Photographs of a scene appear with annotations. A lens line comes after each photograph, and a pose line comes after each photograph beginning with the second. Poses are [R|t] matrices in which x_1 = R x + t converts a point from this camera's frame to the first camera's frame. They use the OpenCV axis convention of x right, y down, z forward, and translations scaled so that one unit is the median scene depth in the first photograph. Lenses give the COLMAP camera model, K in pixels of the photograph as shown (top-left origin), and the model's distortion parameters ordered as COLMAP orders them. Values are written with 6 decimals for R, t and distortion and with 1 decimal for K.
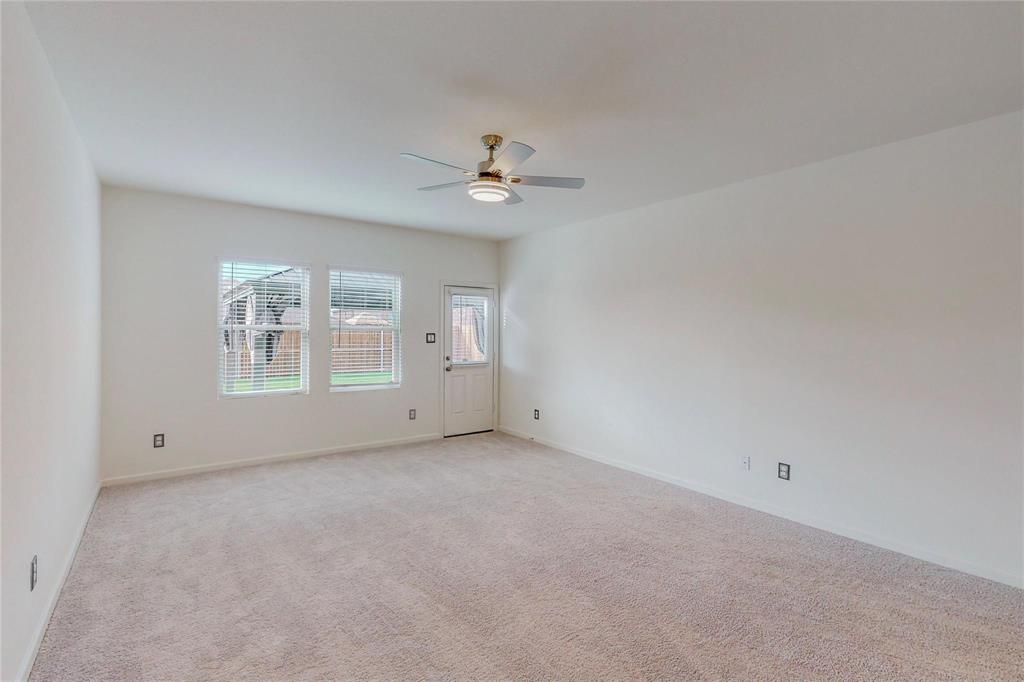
lens RADIAL K [[477.3, 0, 511.7], [0, 477.3, 328.8], [0, 0, 1]] dist [-0.000193, -0.000016]
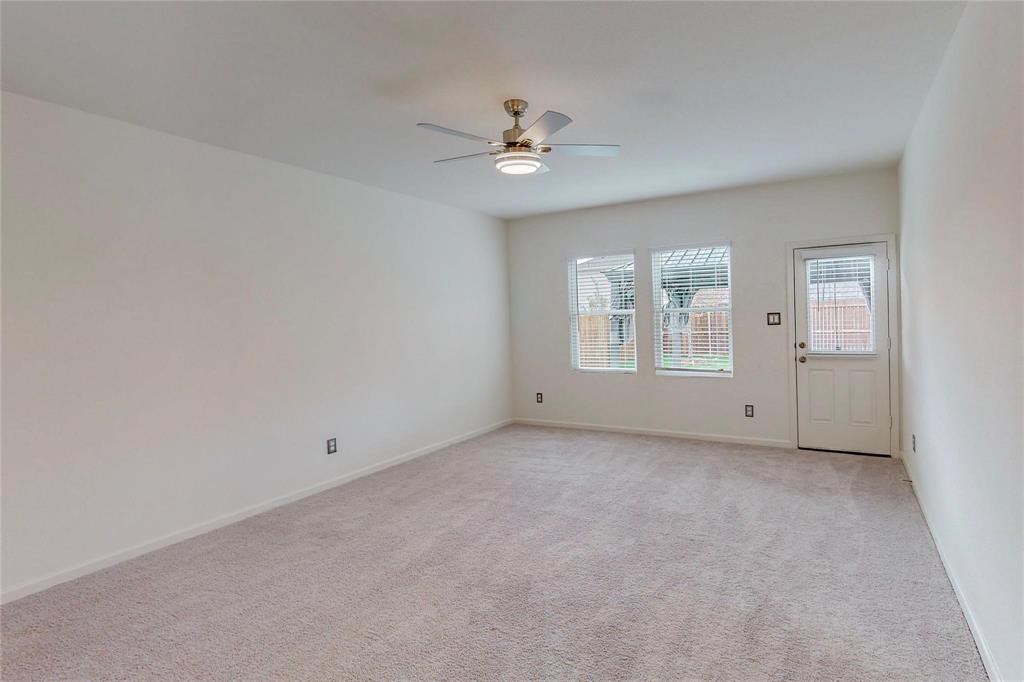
lens RADIAL K [[503.8, 0, 567.0], [0, 503.8, 330.6], [0, 0, 1]] dist [0.024081, 0.000069]
pose [[0.436288, 0.007484, -0.899776, 0.450985], [0.034632, 0.999085, 0.025103, 0.006260], [0.899140, -0.042113, 0.435630, 0.339240]]
